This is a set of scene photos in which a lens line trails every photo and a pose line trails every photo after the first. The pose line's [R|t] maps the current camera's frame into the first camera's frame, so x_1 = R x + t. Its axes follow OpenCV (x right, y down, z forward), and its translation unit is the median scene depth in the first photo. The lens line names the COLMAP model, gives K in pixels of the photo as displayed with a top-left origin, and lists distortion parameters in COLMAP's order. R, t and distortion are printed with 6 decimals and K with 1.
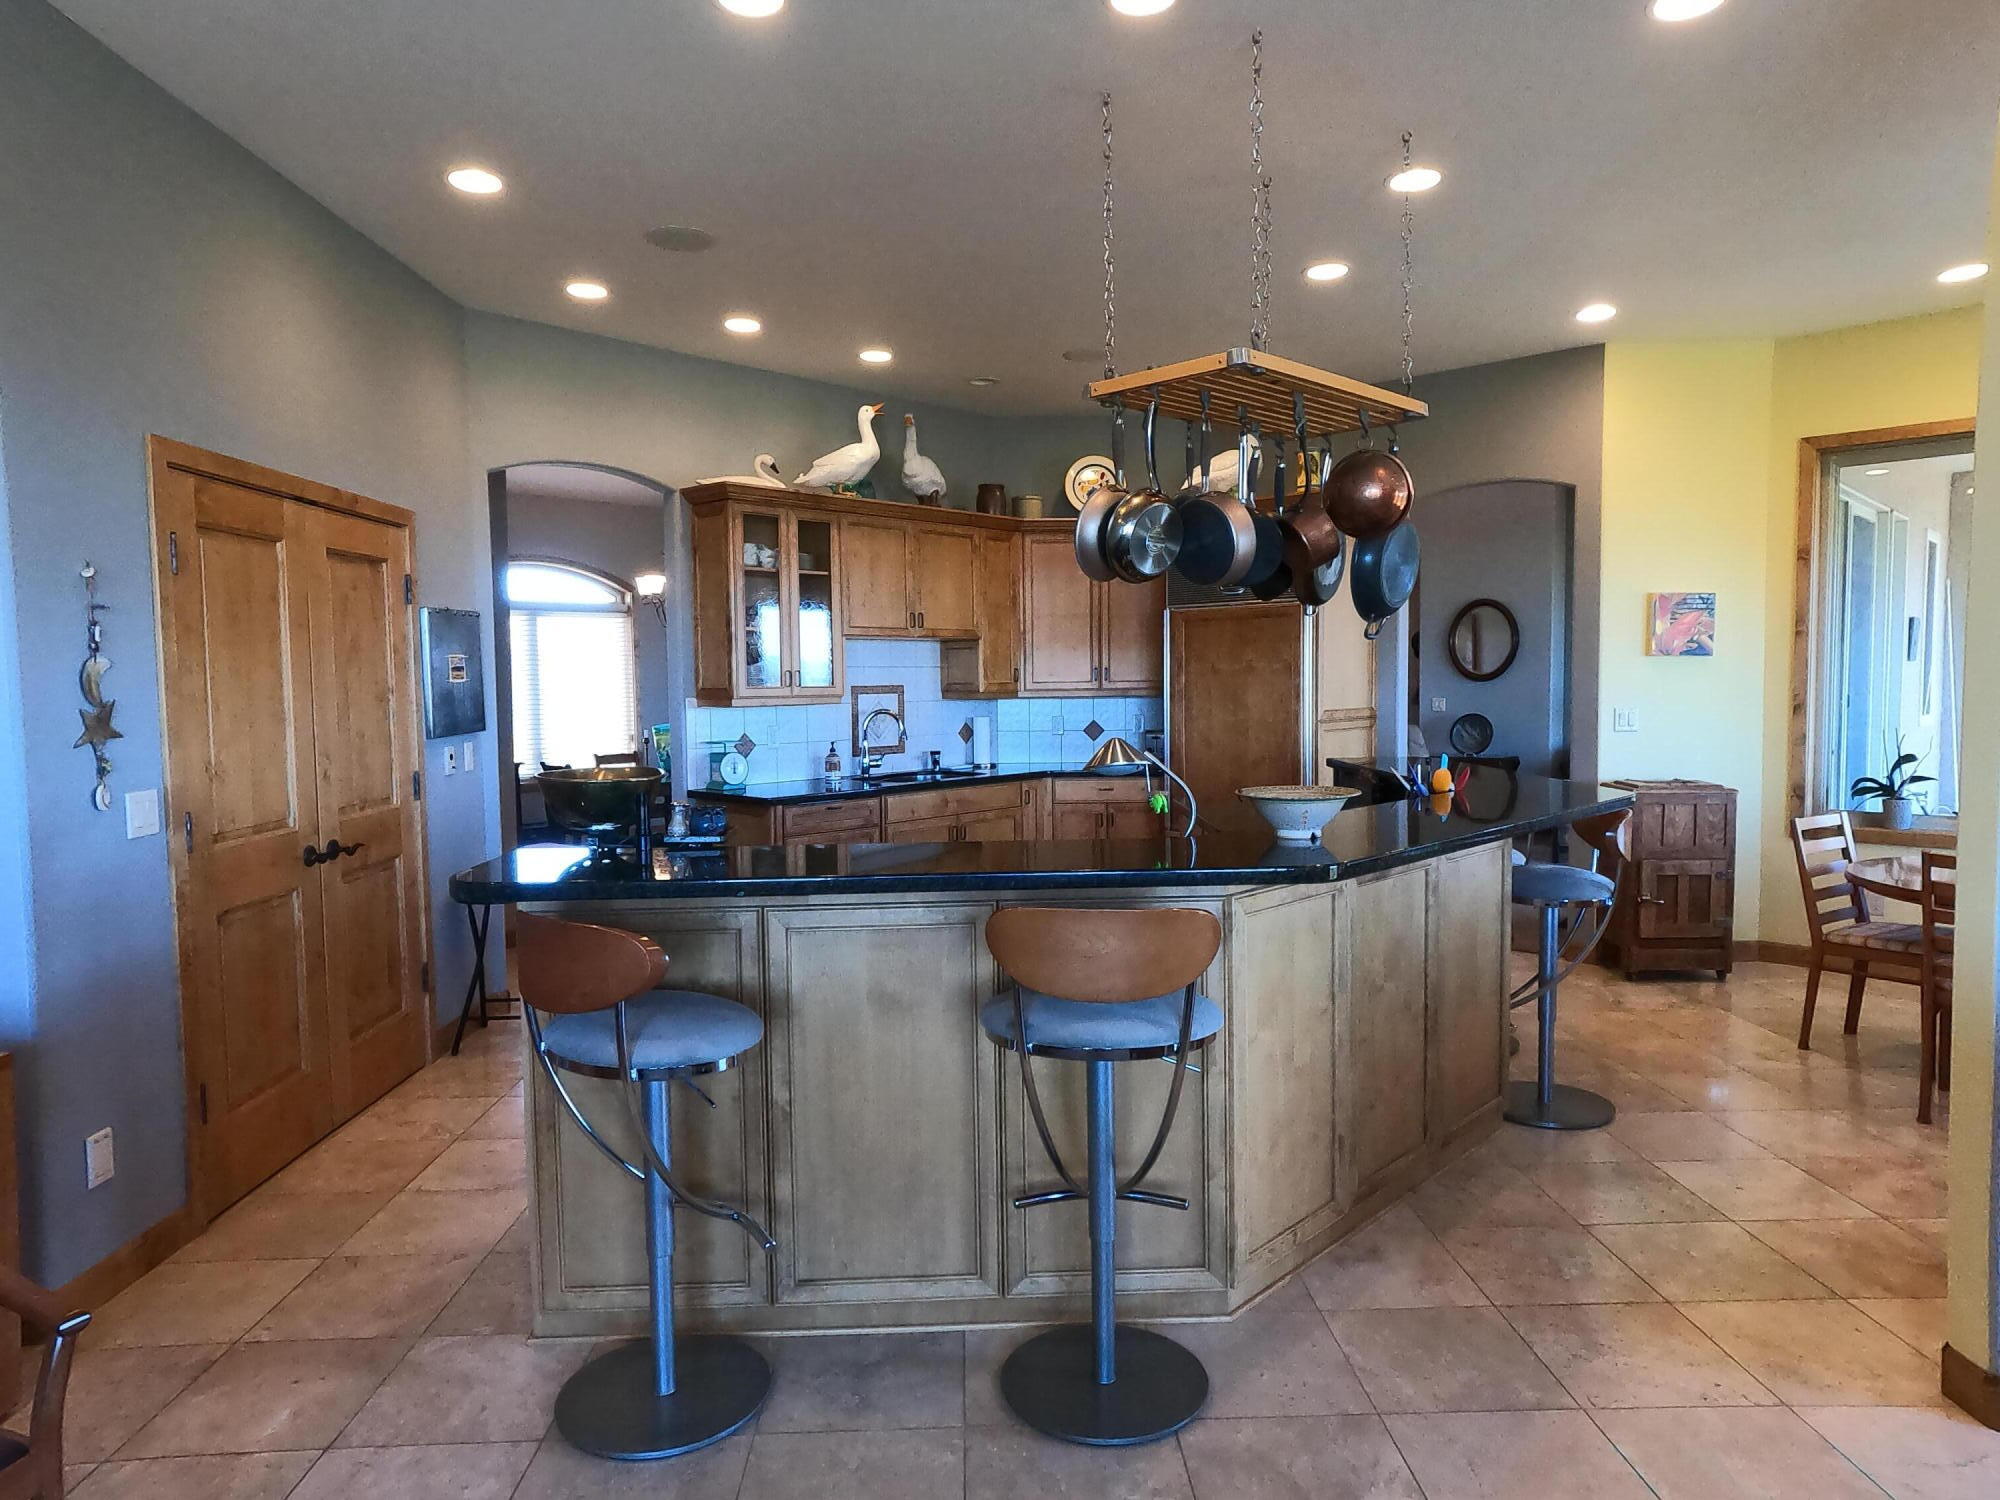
lens RADIAL K [[1257.8, 0, 1000.0], [0, 1257.8, 750.0], [0, 0, 1]] dist [-0.003444, 0.001369]
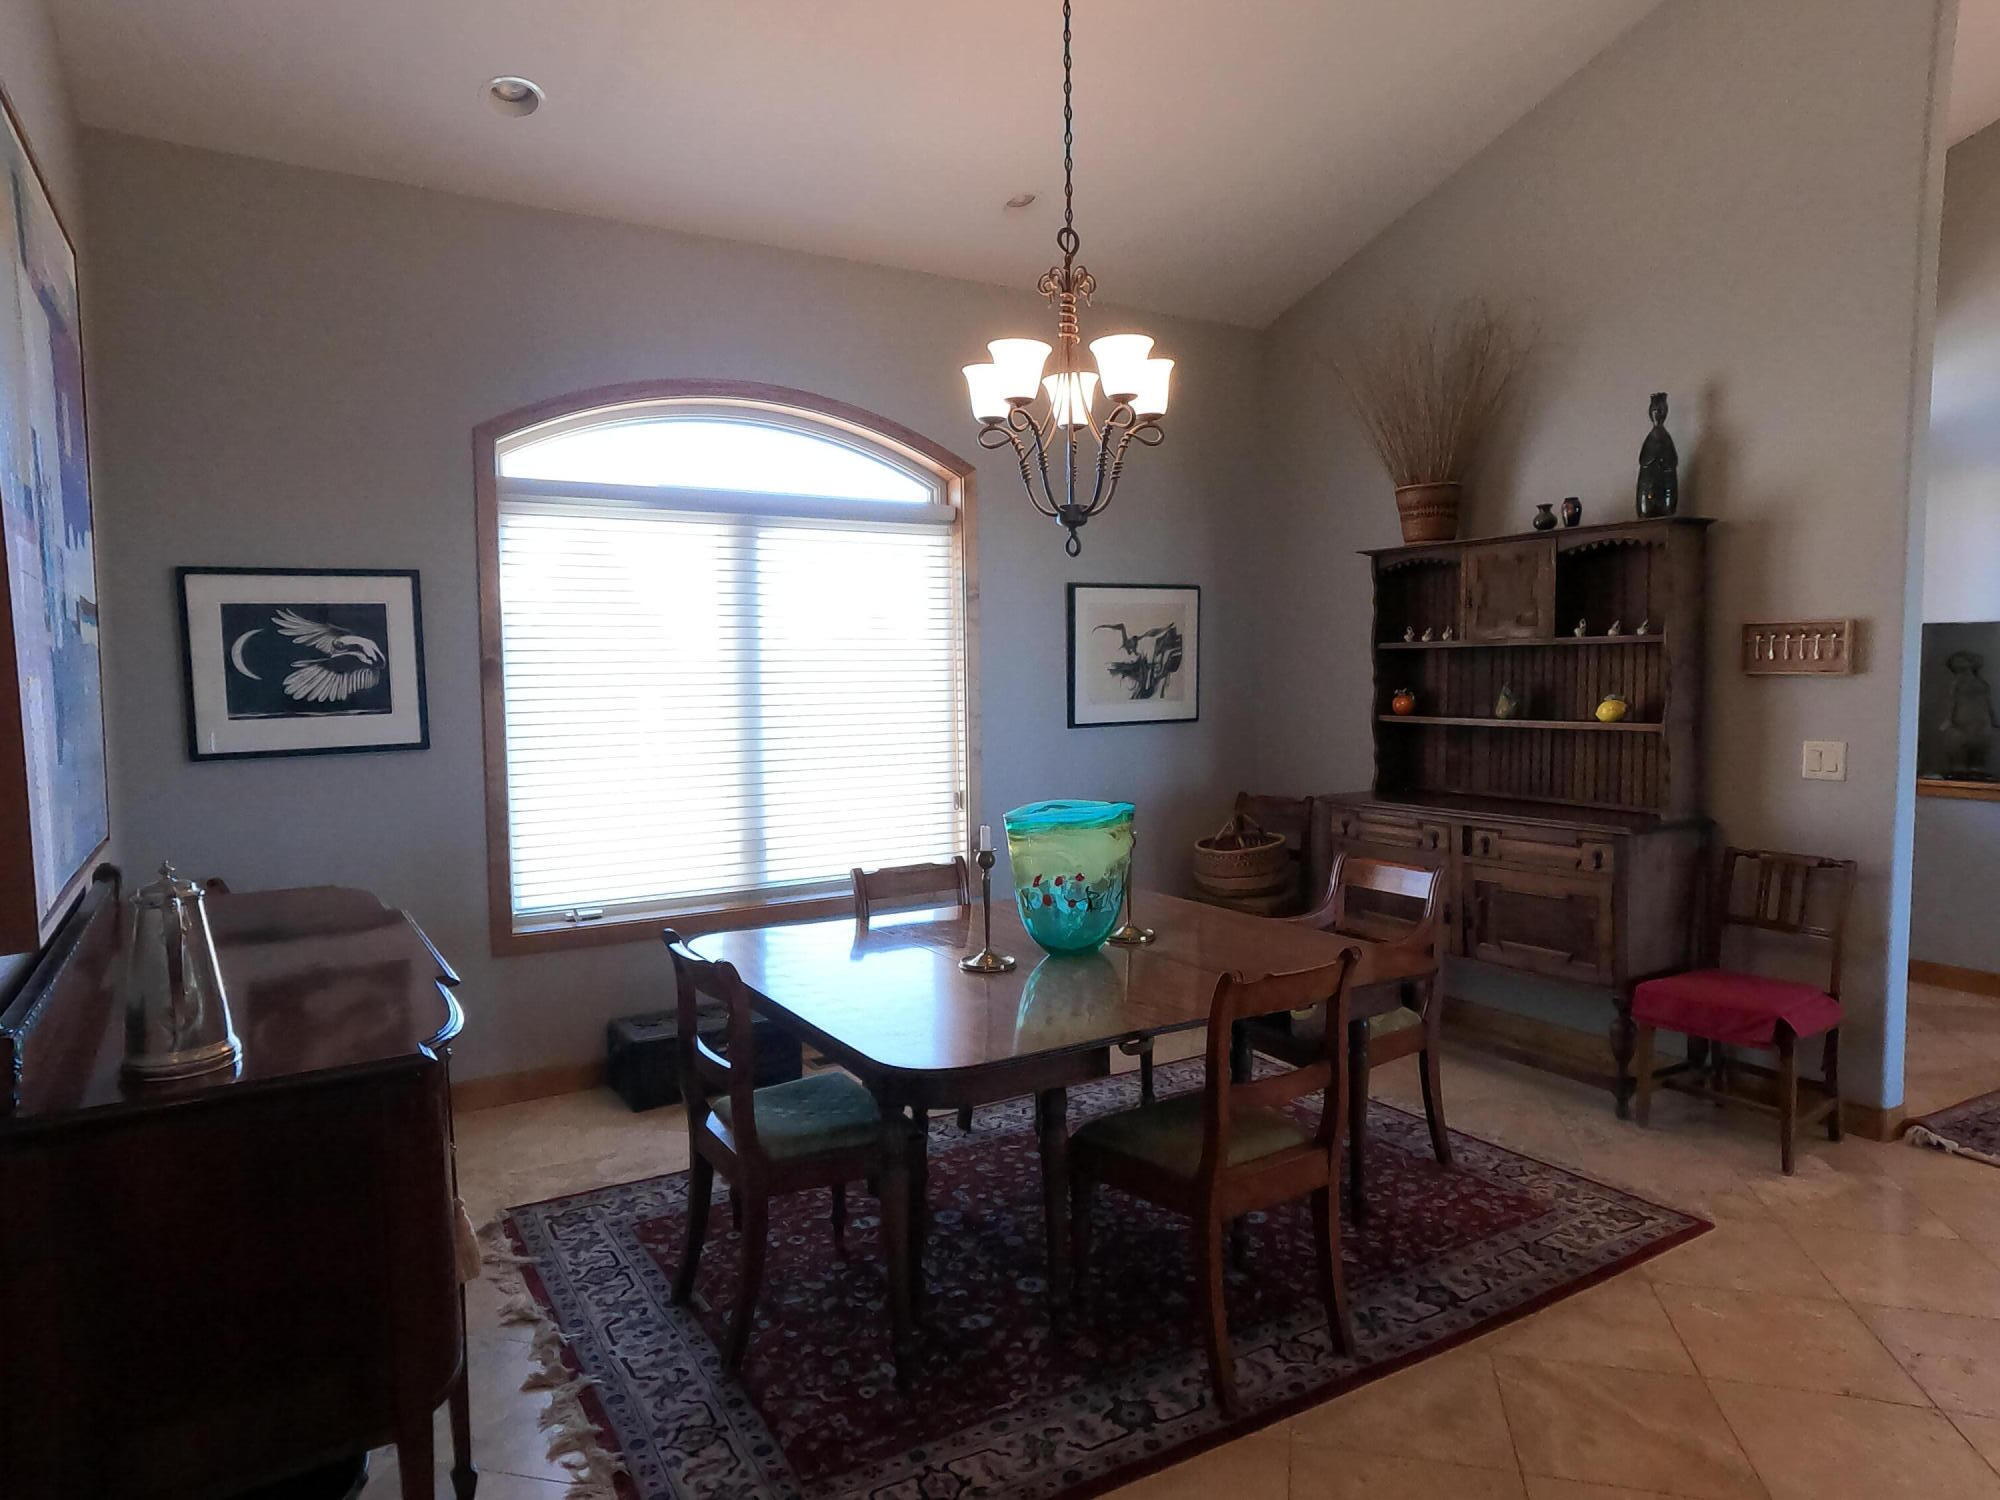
lens RADIAL K [[1257.8, 0, 1000.0], [0, 1257.8, 750.0], [0, 0, 1]] dist [-0.003444, 0.001369]
pose [[0.963868, 0.014880, -0.265963, -0.264057], [-0.013104, 0.999878, 0.008453, -0.052801], [0.266056, -0.004662, 0.963946, 0.944301]]
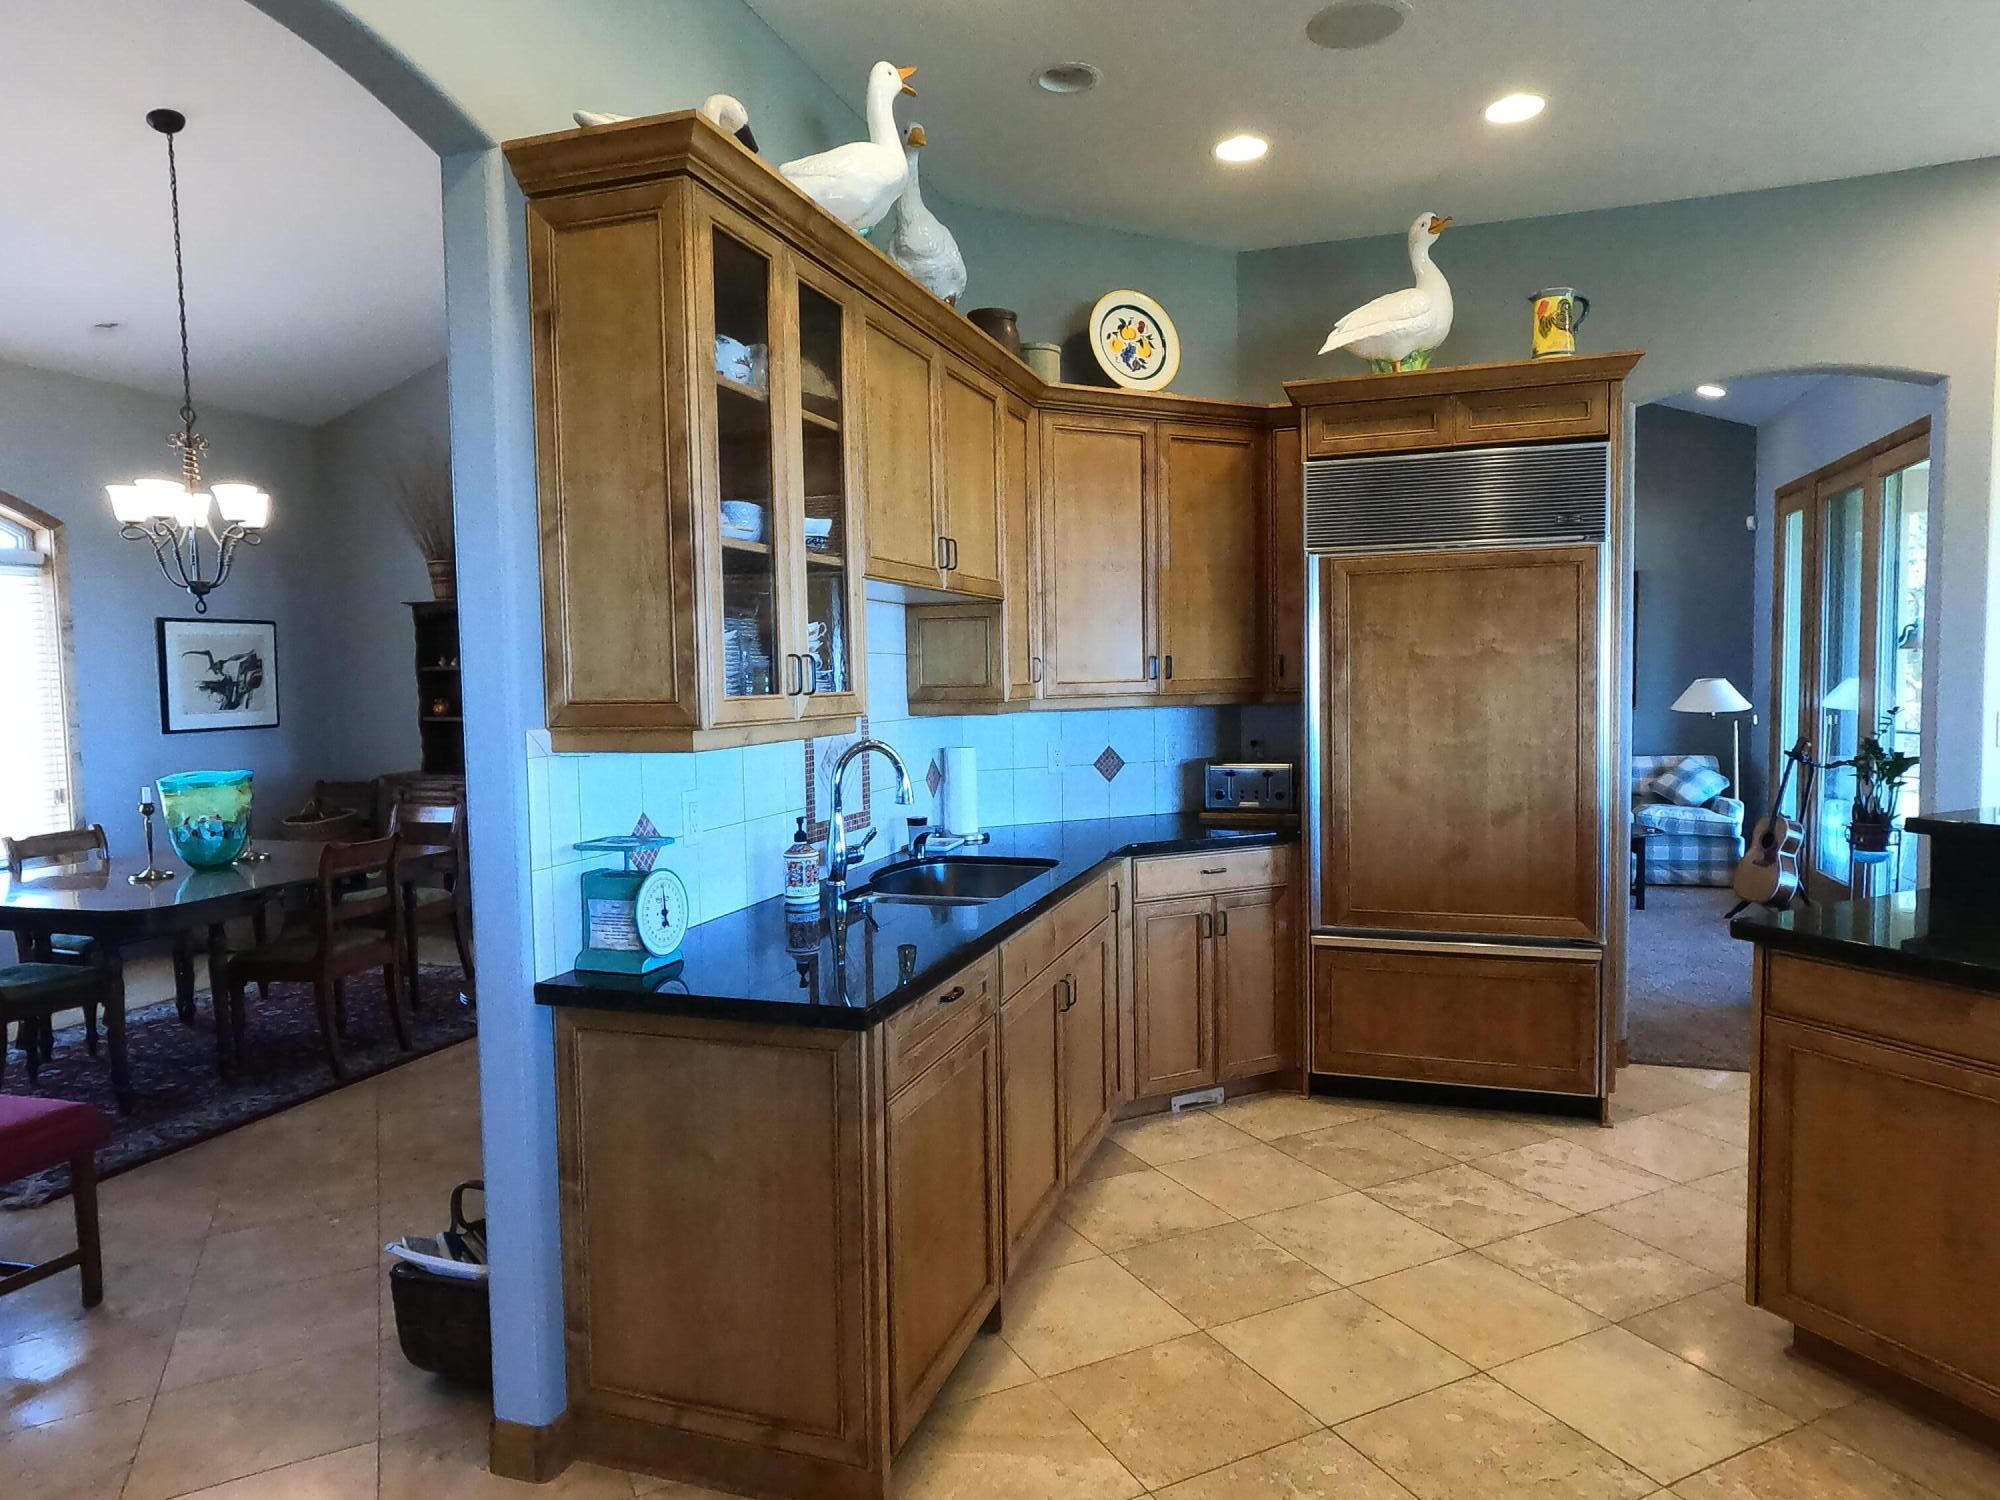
lens RADIAL K [[1257.8, 0, 1000.0], [0, 1257.8, 750.0], [0, 0, 1]] dist [-0.003444, 0.001369]
pose [[0.907908, -0.031752, 0.417964, -0.249210], [0.033404, 0.999436, 0.003365, -0.029408], [-0.417836, 0.010907, 0.908457, 0.551308]]
